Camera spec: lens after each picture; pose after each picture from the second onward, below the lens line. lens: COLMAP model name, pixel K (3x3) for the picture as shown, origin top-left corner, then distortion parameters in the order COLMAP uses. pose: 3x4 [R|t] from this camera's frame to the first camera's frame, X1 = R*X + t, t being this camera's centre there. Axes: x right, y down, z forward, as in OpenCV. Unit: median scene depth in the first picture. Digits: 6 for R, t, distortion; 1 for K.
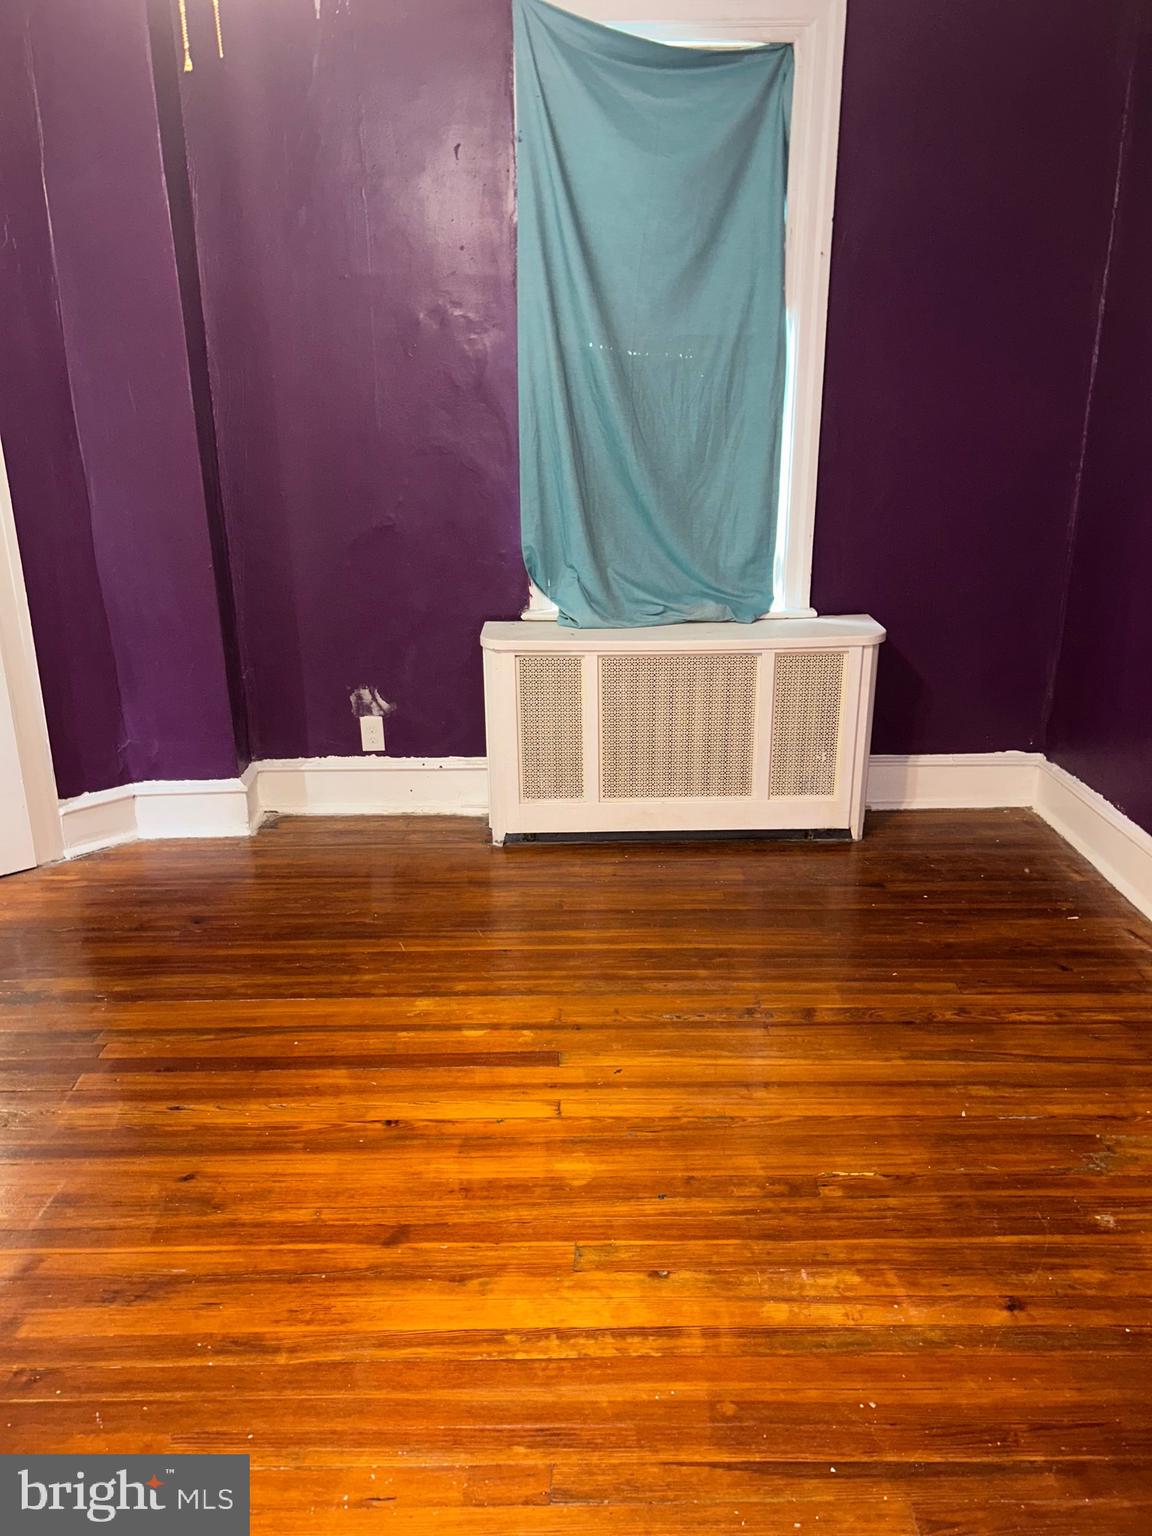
lens RADIAL K [[1144.0, 0, 584.8], [0, 1144.0, 797.5], [0, 0, 1]] dist [0.046316, -0.052315]
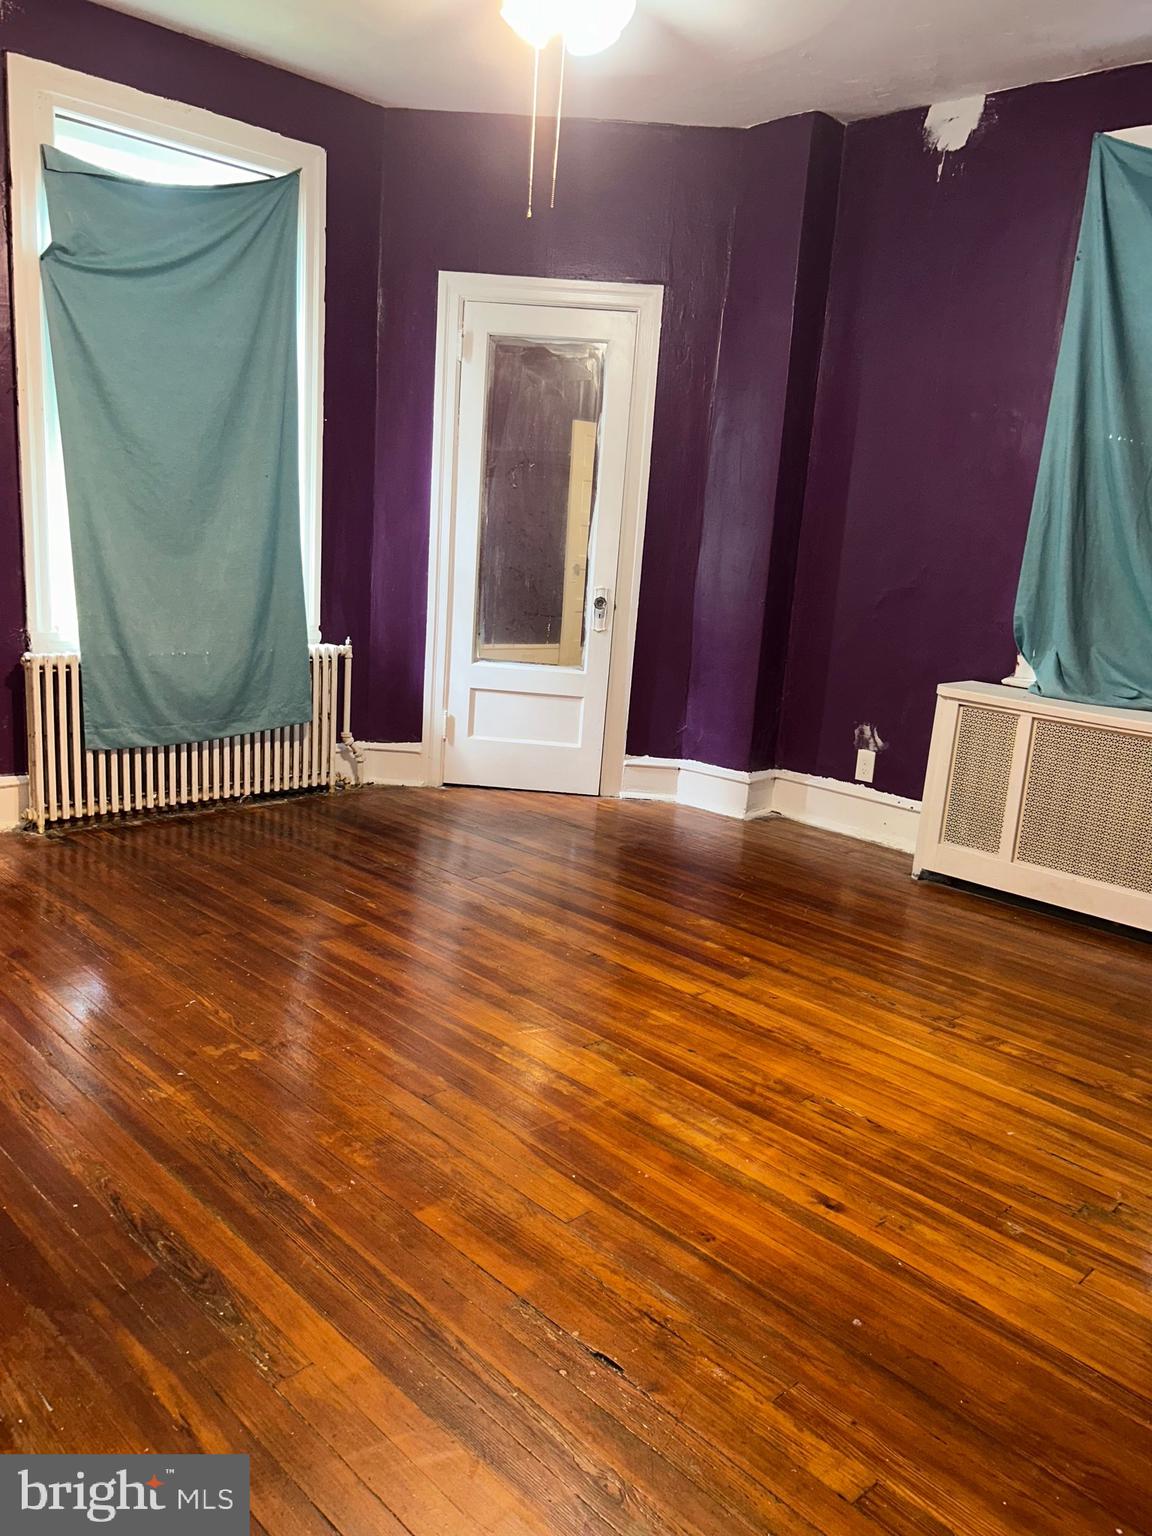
lens RADIAL K [[1157.7, 0, 581.7], [0, 1157.7, 789.1], [0, 0, 1]] dist [0.052939, -0.062055]
pose [[0.698176, 0.217767, -0.682003, 0.457382], [-0.314674, 0.949007, -0.019113, 0.085969], [0.643063, 0.227953, 0.731100, -0.022797]]
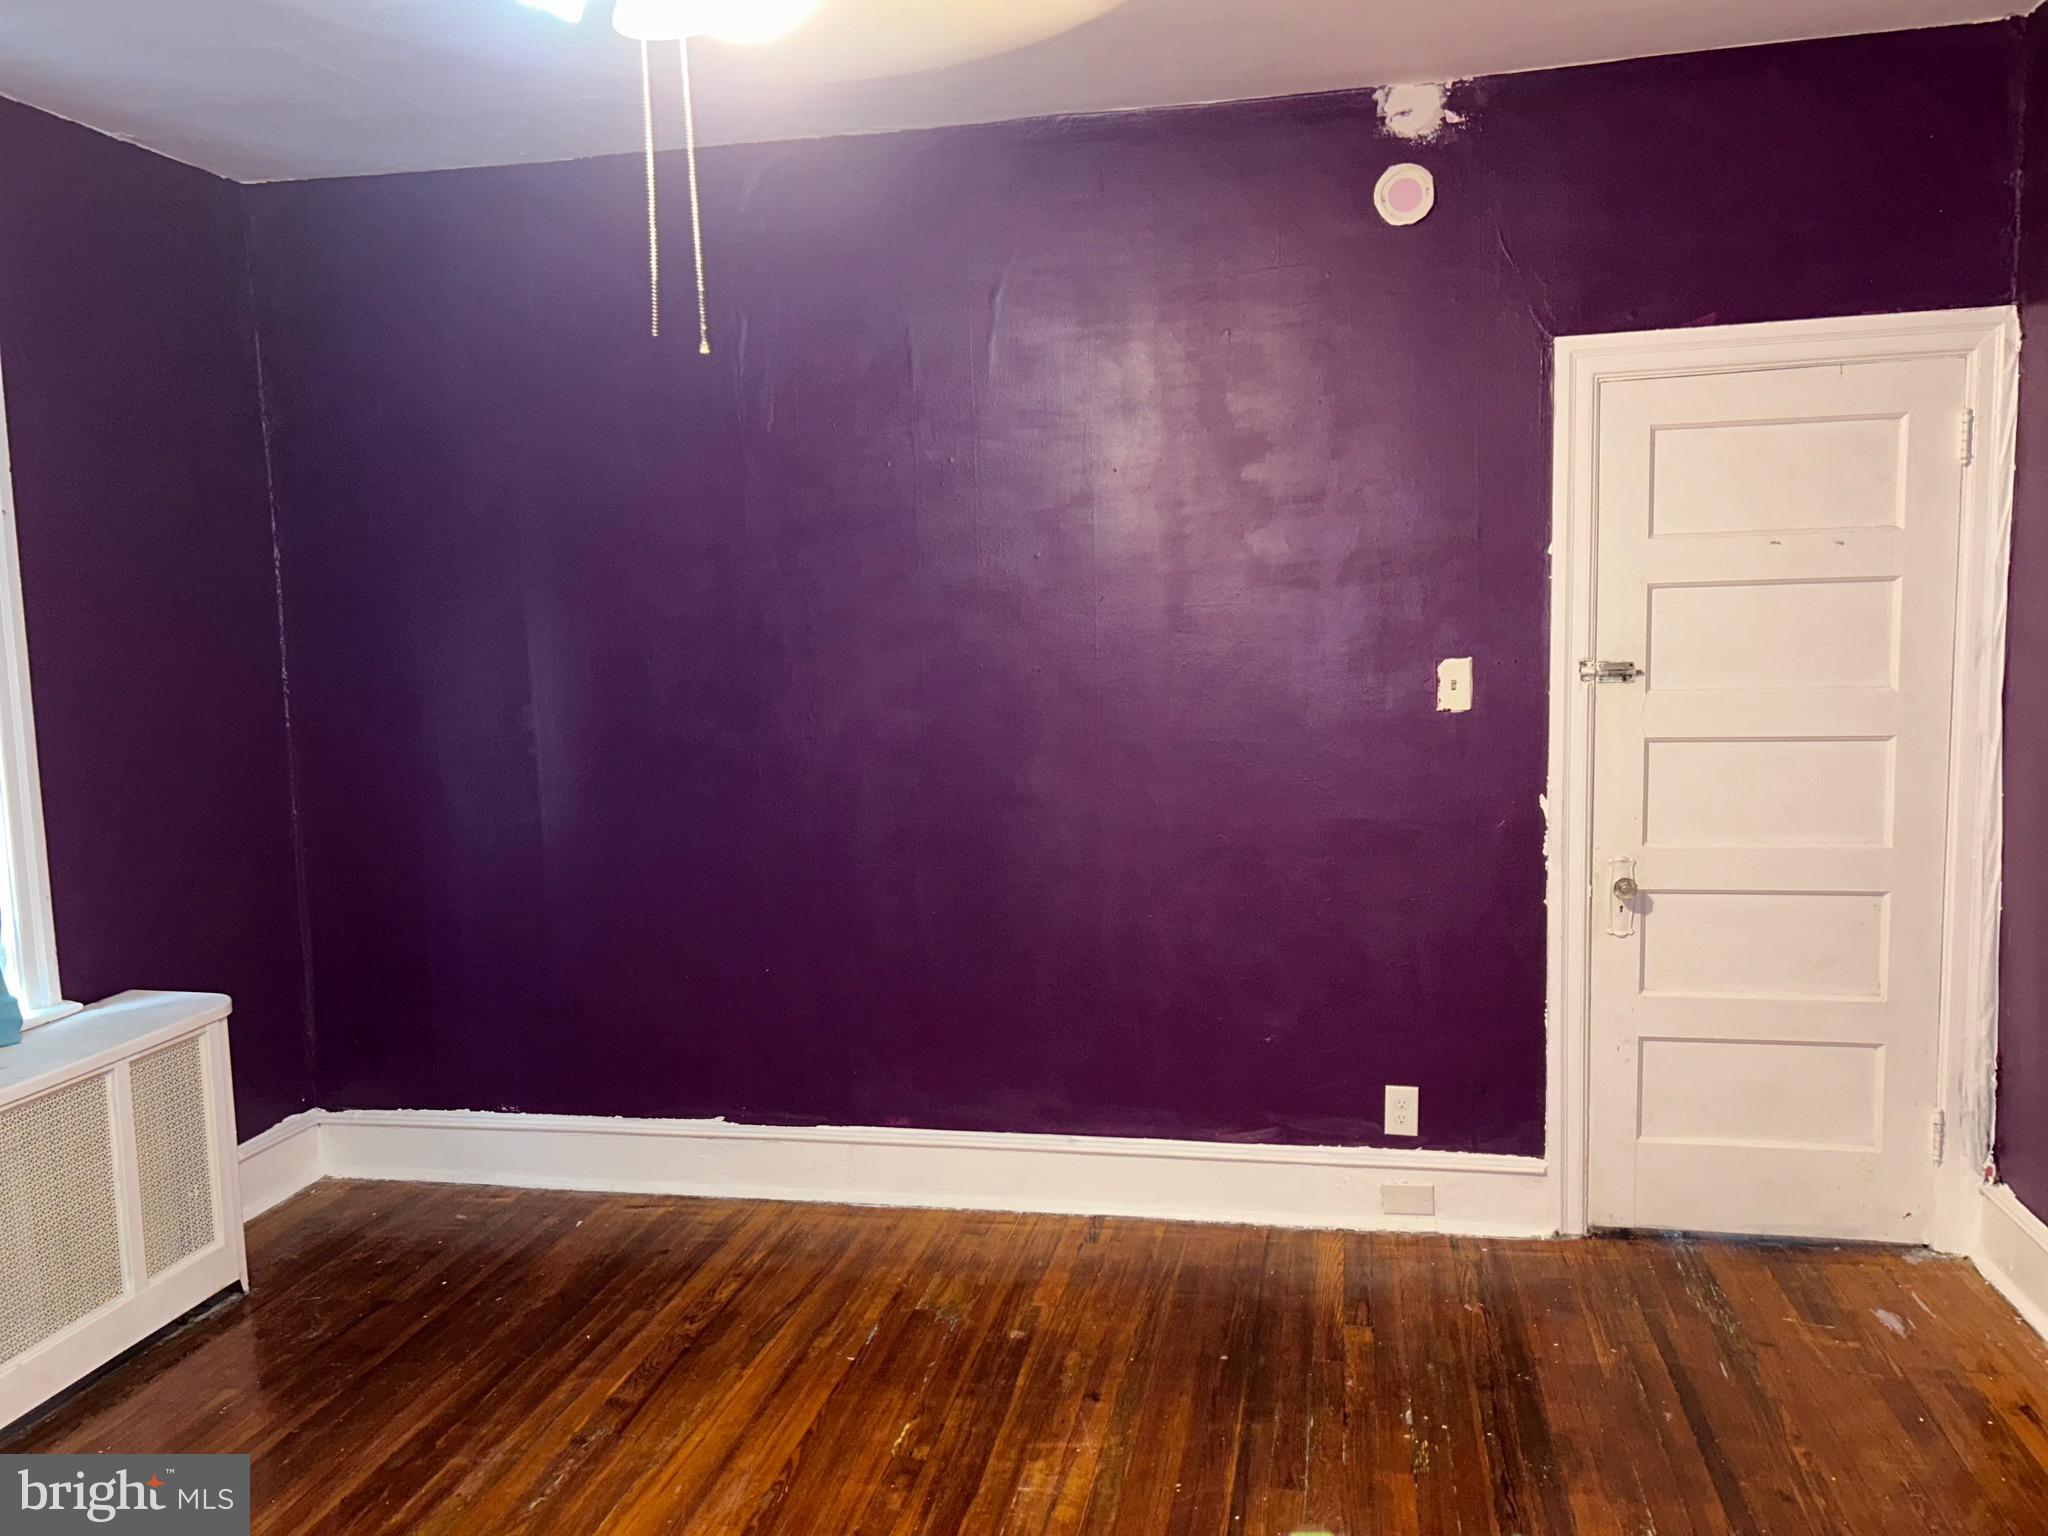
lens RADIAL K [[1556.9, 0, 1024.0], [0, 1556.9, 768.0], [0, 0, 1]] dist [0.047100, -0.043142]
pose [[0.201058, -0.098988, 0.974565, -0.607598], [0.356648, 0.933996, 0.021290, -0.119145], [-0.912348, 0.343296, 0.223091, 0.253971]]
